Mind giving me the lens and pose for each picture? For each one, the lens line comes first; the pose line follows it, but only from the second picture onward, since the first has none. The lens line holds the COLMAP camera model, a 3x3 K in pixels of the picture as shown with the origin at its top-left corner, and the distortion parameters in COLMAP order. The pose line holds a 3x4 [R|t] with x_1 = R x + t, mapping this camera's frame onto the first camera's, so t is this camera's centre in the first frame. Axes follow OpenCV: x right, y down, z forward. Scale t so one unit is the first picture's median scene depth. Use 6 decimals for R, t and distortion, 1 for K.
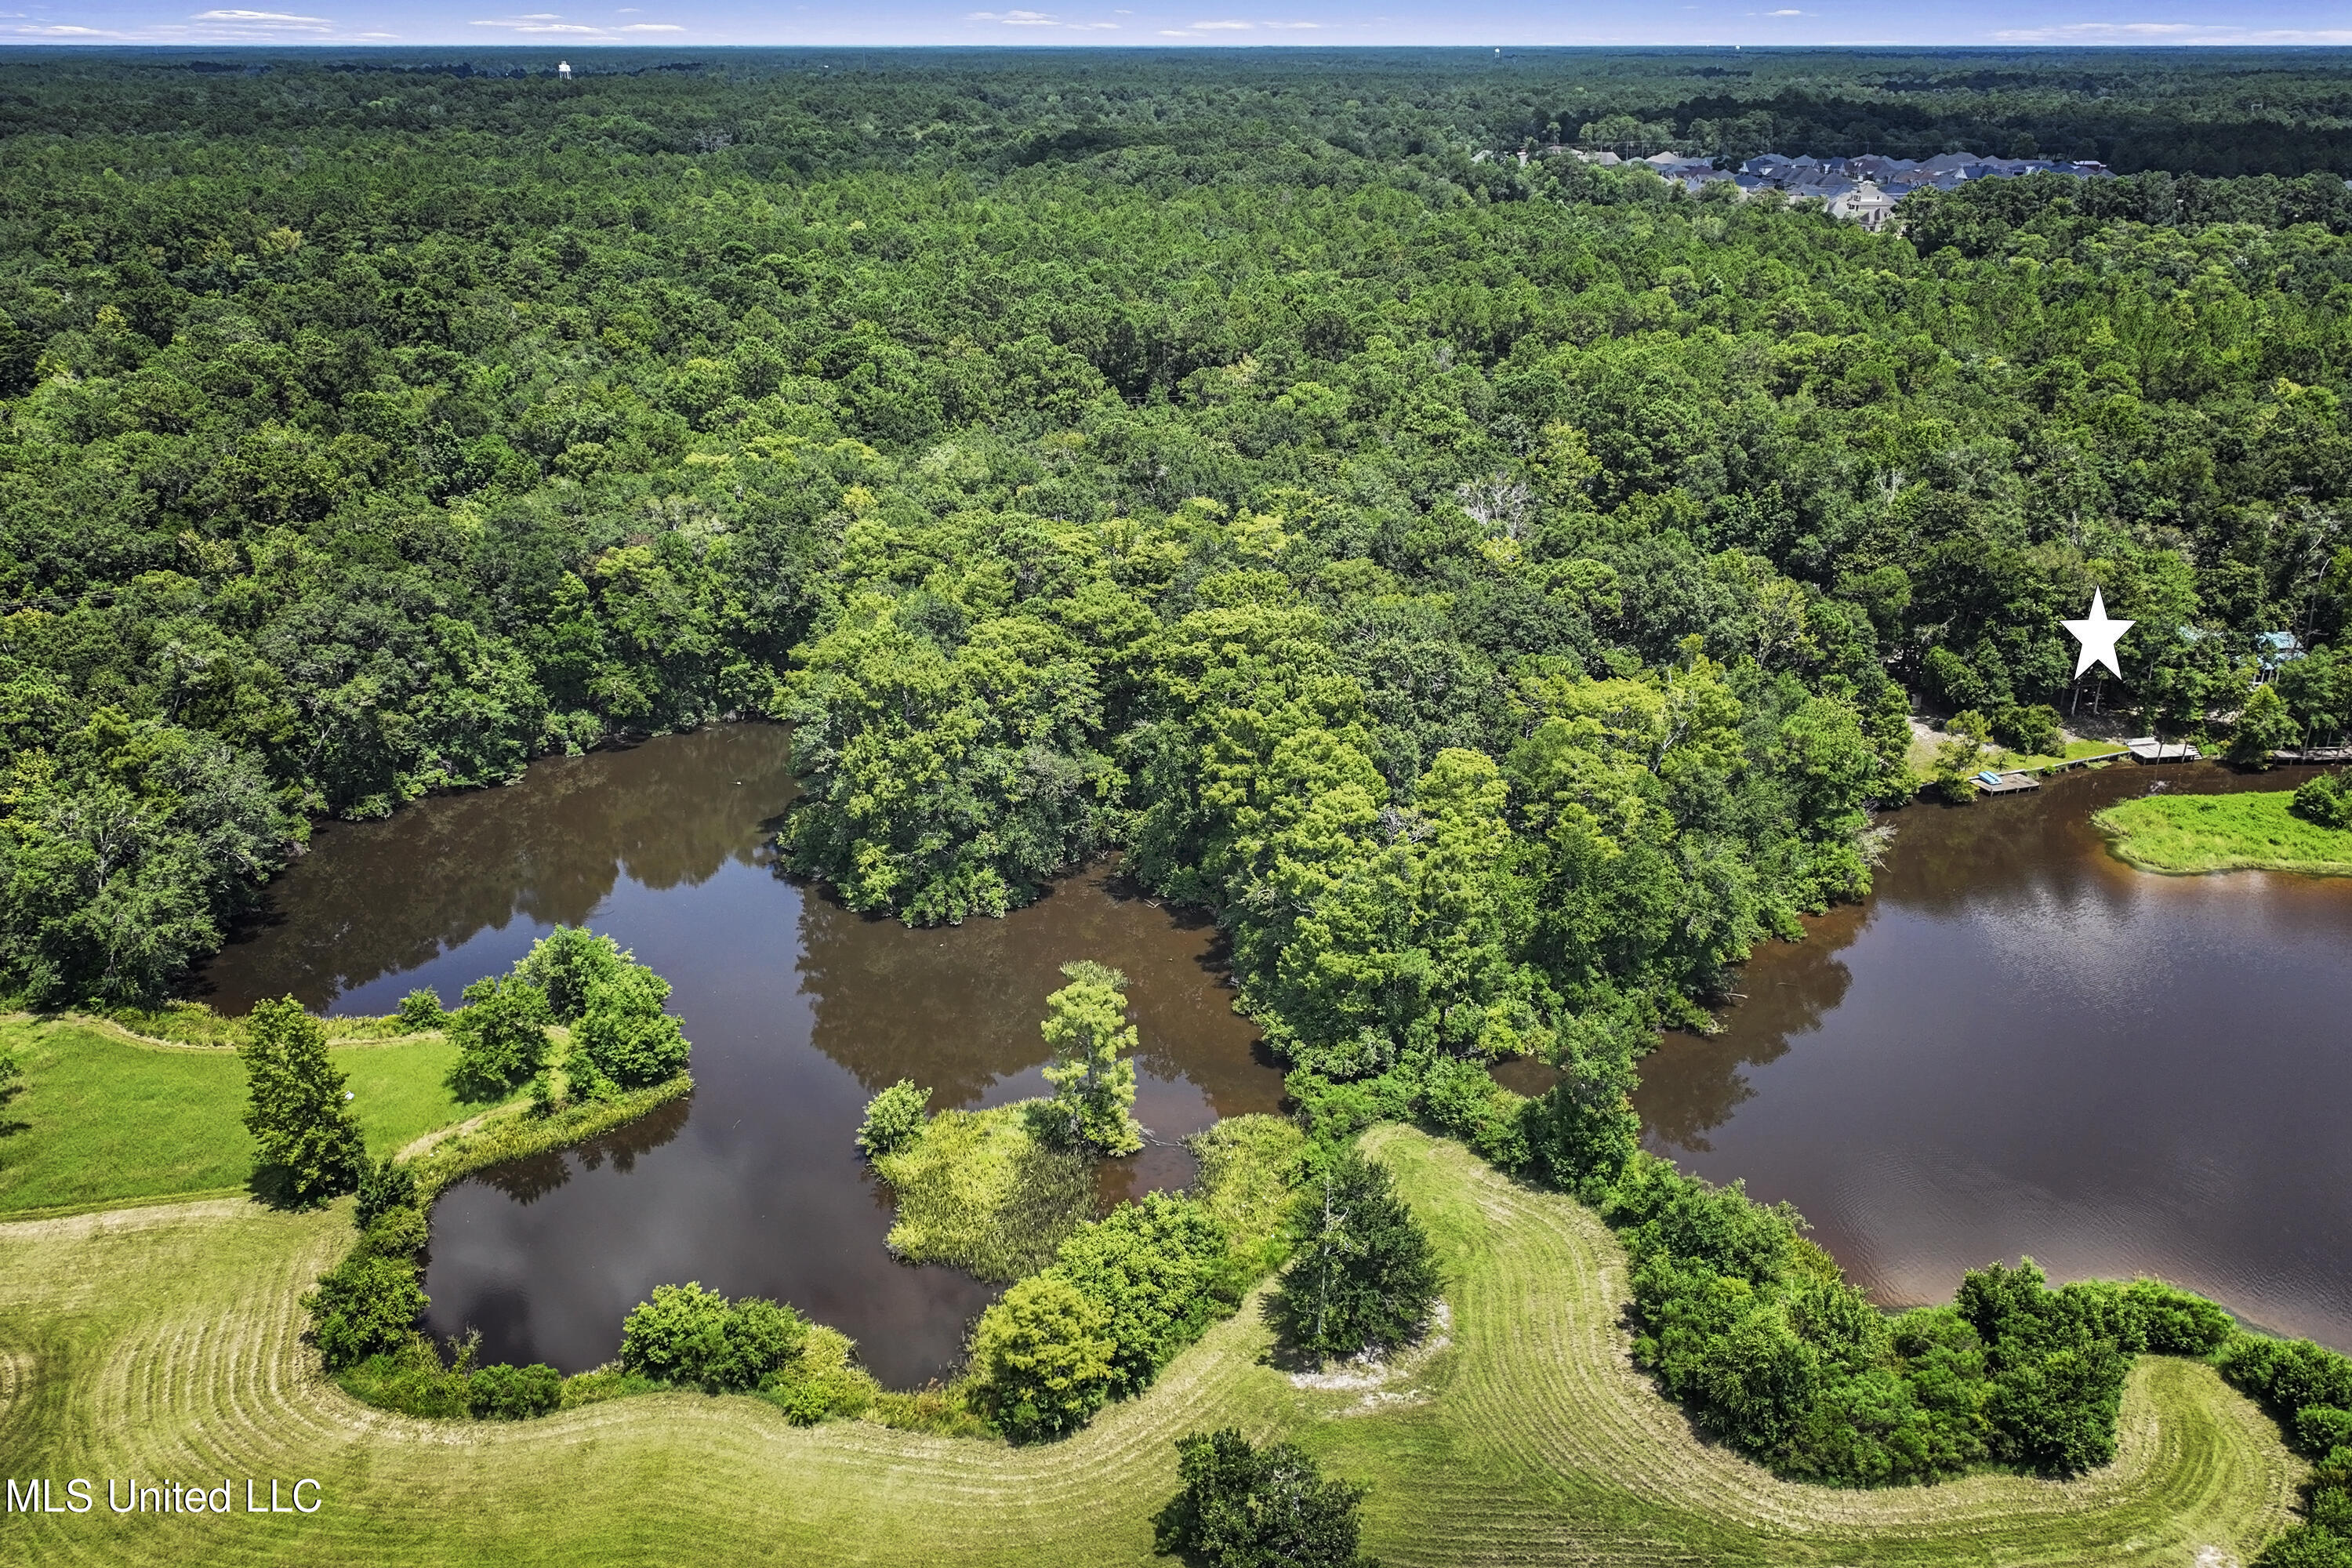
lens RADIAL K [[1958.4, 0, 1181.6], [0, 1958.4, 774.6], [0, 0, 1]] dist [0.001313, 0.007384]
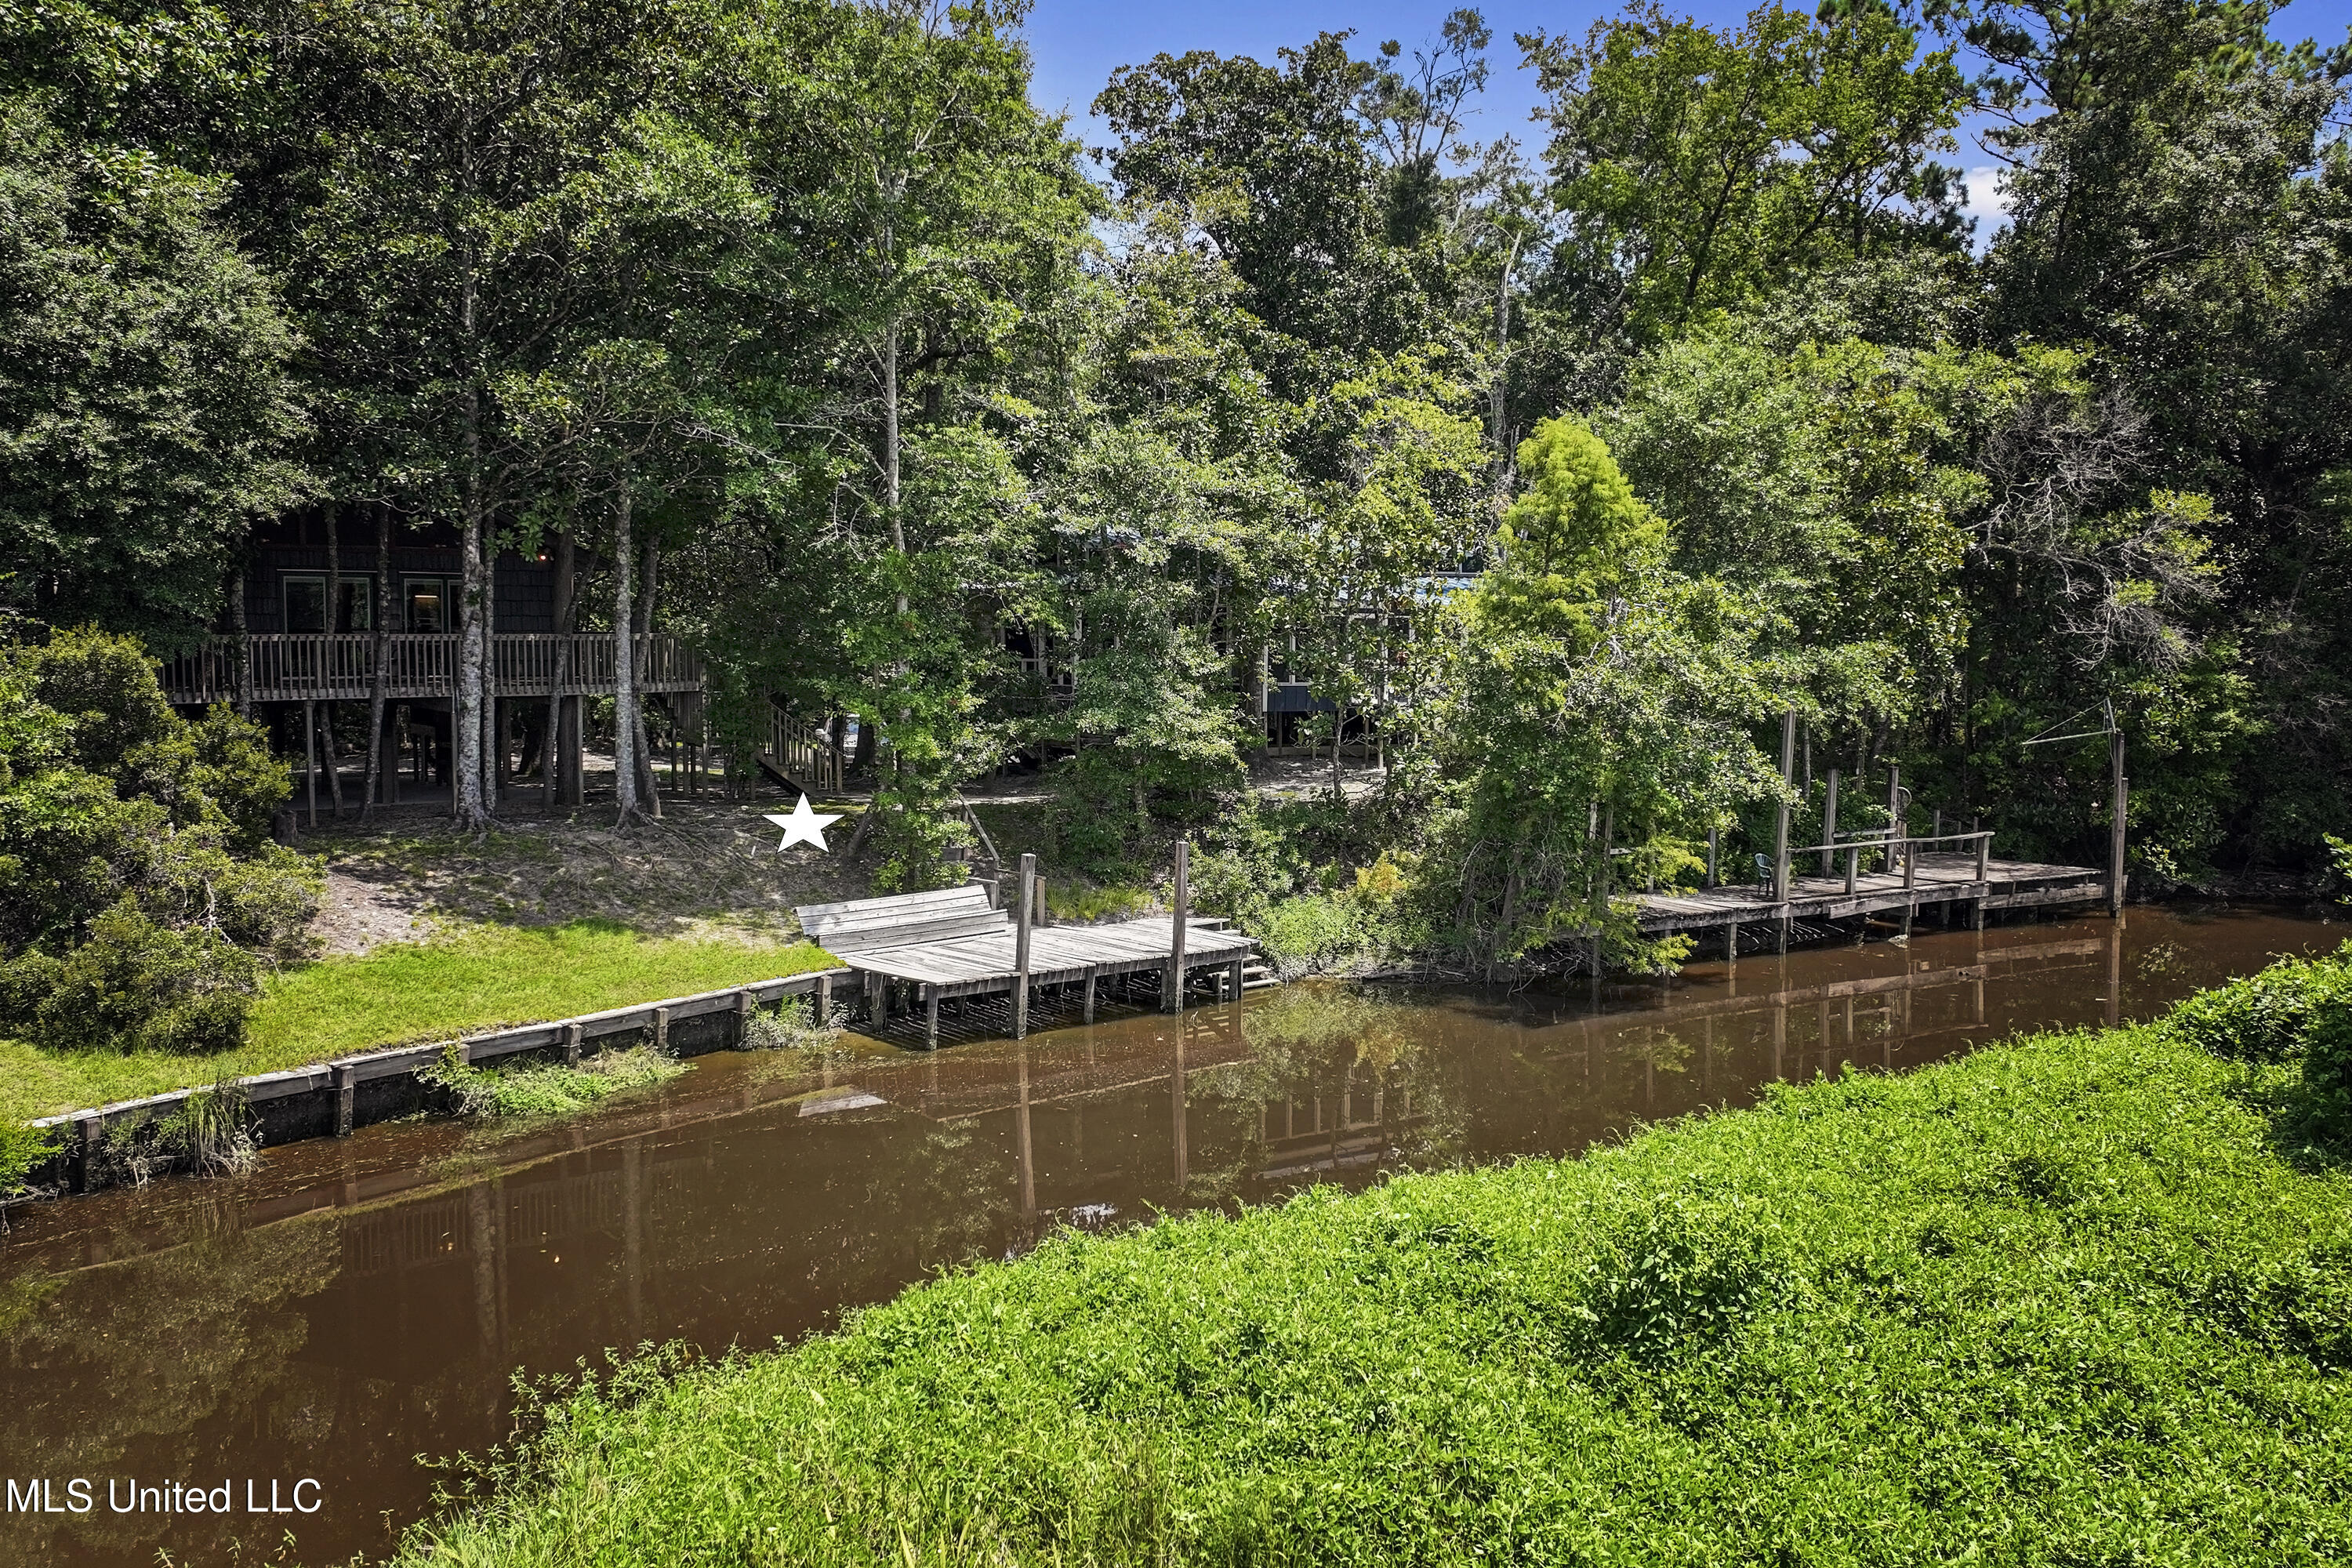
lens RADIAL K [[1958.4, 0, 1178.8], [0, 1958.4, 777.1], [0, 0, 1]] dist [0.001313, 0.007384]
pose [[0.864320, -0.033430, 0.501830, 0.485706], [0.173080, 0.956615, -0.234375, 0.012653], [-0.472223, 0.289431, 0.832607, 0.968261]]
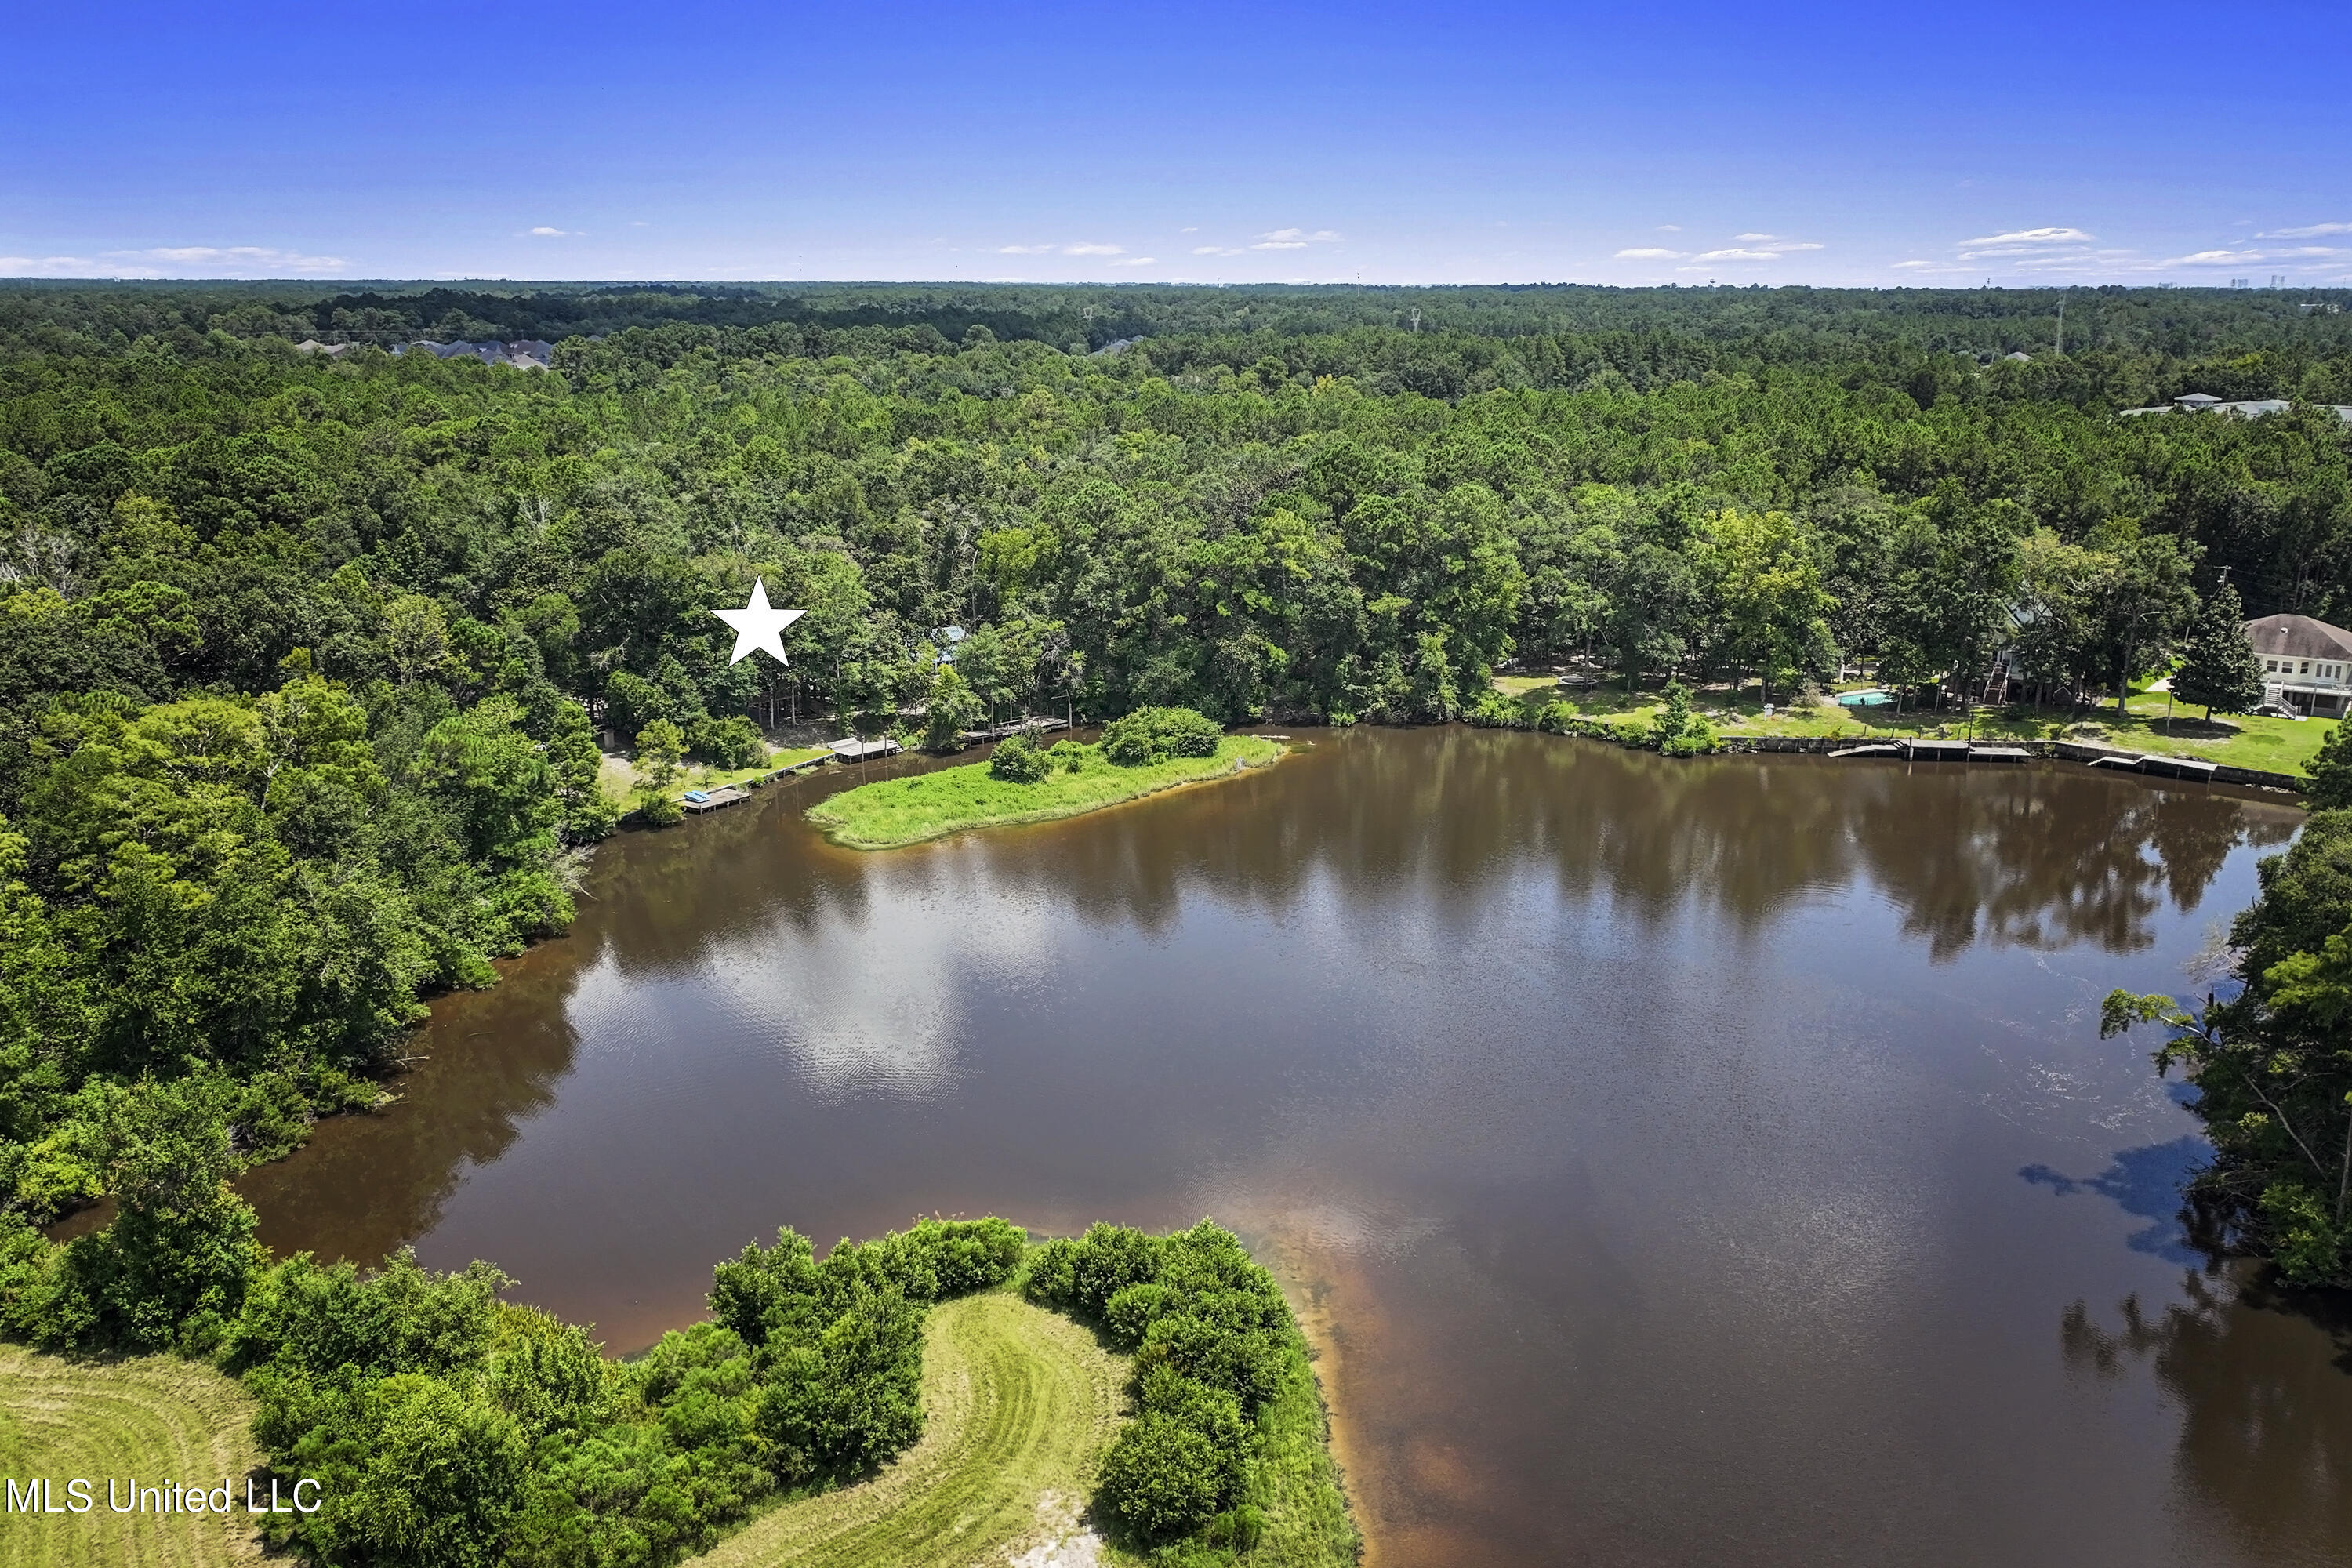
lens RADIAL K [[1958.4, 0, 1181.1], [0, 1958.4, 773.2], [0, 0, 1]] dist [0.001313, 0.007384]
pose [[0.806689, -0.142178, 0.573618, 0.082264], [0.204241, 0.977893, -0.044845, 0.082573], [-0.554561, 0.153333, 0.817894, 0.147760]]
